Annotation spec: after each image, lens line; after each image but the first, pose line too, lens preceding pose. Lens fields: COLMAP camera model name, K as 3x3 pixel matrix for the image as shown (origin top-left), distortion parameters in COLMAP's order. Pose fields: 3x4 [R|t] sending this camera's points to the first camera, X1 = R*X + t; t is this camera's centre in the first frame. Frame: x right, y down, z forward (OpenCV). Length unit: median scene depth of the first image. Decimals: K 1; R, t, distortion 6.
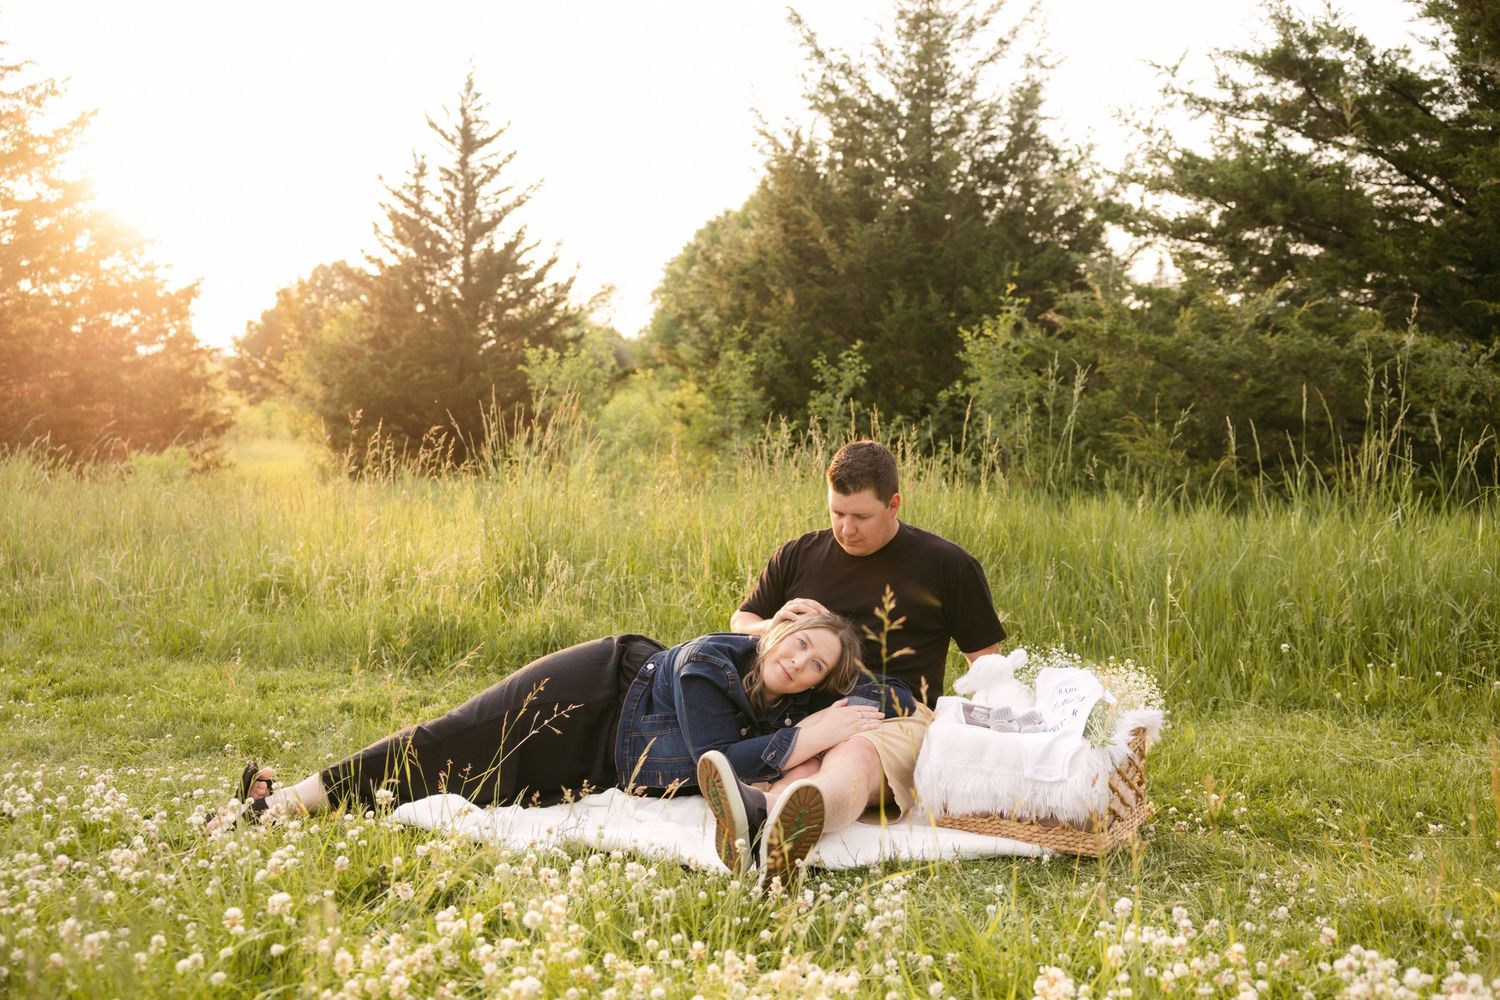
lens RADIAL K [[1511.8, 0, 758.5], [0, 1511.8, 481.2], [0, 0, 1]] dist [0.049585, 0.000000]
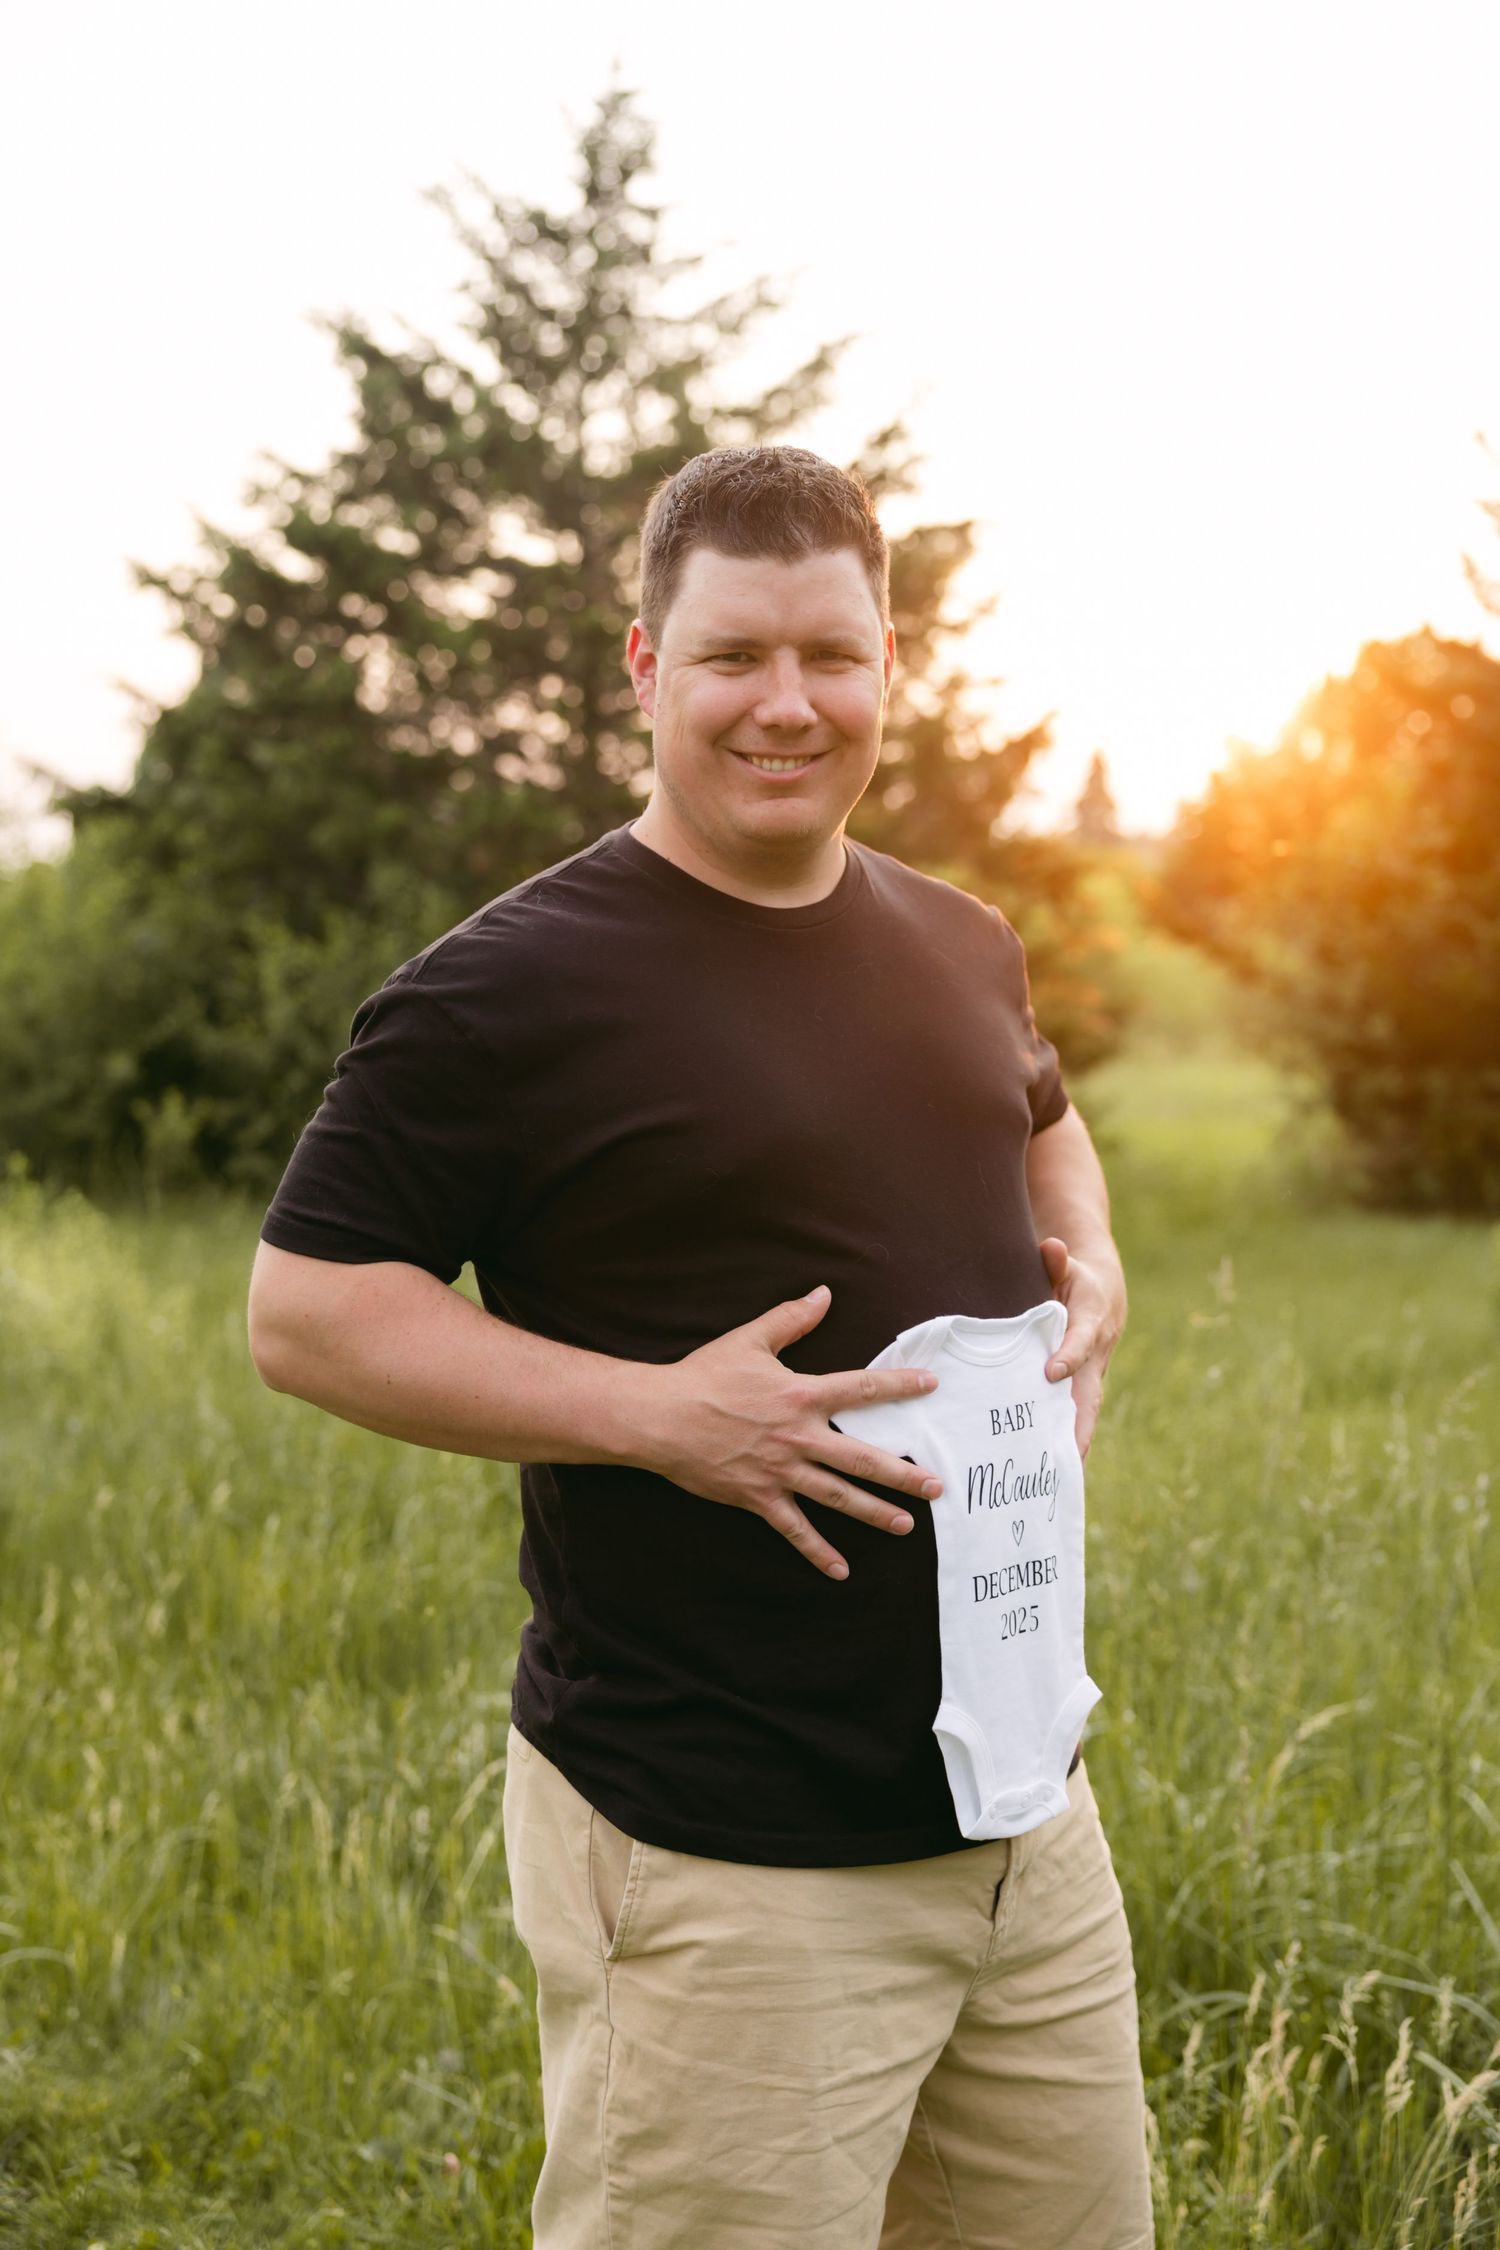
lens RADIAL K [[2878.2, 0, 719.8], [0, 2878.2, 1085.9], [0, 0, 1]] dist [0.050498, 0.000000]
pose [[0.872215, 0.038413, -0.487612, -0.047702], [-0.027338, 0.999182, 0.029813, -0.047026], [0.488358, -0.012673, 0.872551, 0.237301]]
